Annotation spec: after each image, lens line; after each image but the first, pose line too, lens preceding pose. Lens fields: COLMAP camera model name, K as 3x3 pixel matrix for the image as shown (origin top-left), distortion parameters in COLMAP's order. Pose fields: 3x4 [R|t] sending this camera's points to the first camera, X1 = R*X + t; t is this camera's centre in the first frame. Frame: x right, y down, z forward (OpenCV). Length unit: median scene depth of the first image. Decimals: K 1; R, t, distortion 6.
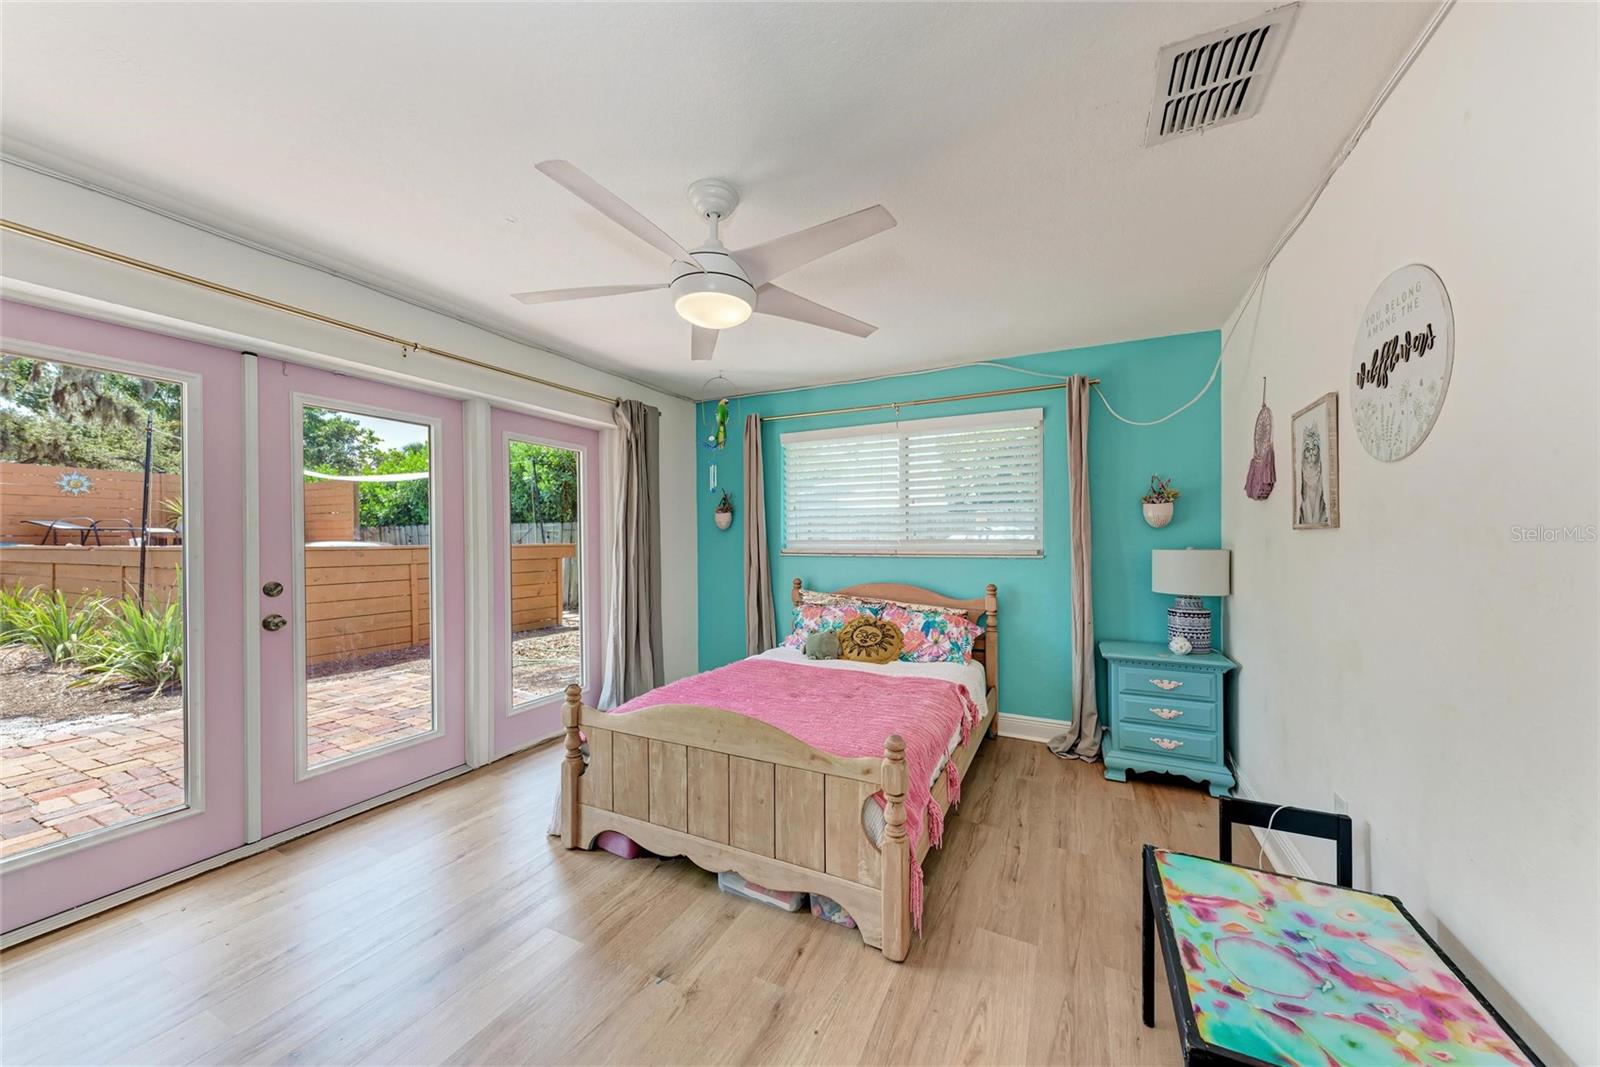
lens RADIAL K [[555.4, 0, 804.3], [0, 555.4, 538.1], [0, 0, 1]] dist [0.002640, 0.000095]
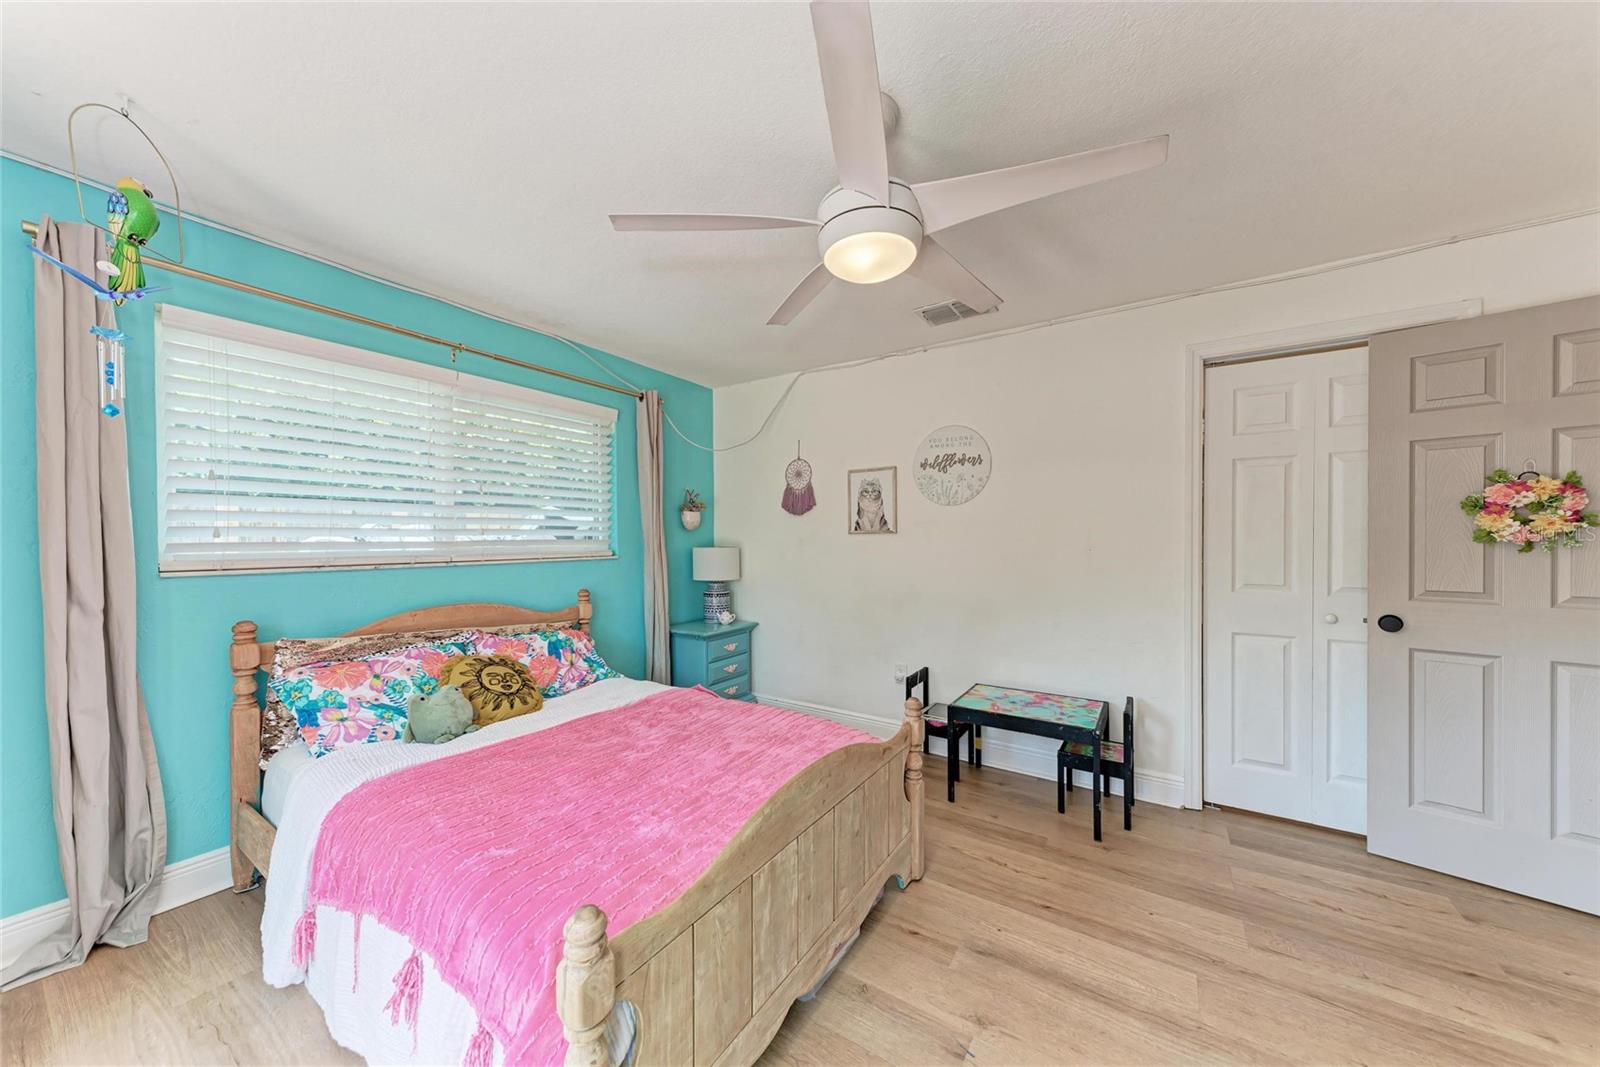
lens RADIAL K [[555.4, 0, 804.3], [0, 555.4, 538.1], [0, 0, 1]] dist [0.002640, 0.000095]
pose [[0.104390, 0.001166, 0.994536, -0.750139], [0.001069, 0.999999, -0.001285, 0.001114], [-0.994536, 0.001197, 0.104389, 0.766088]]
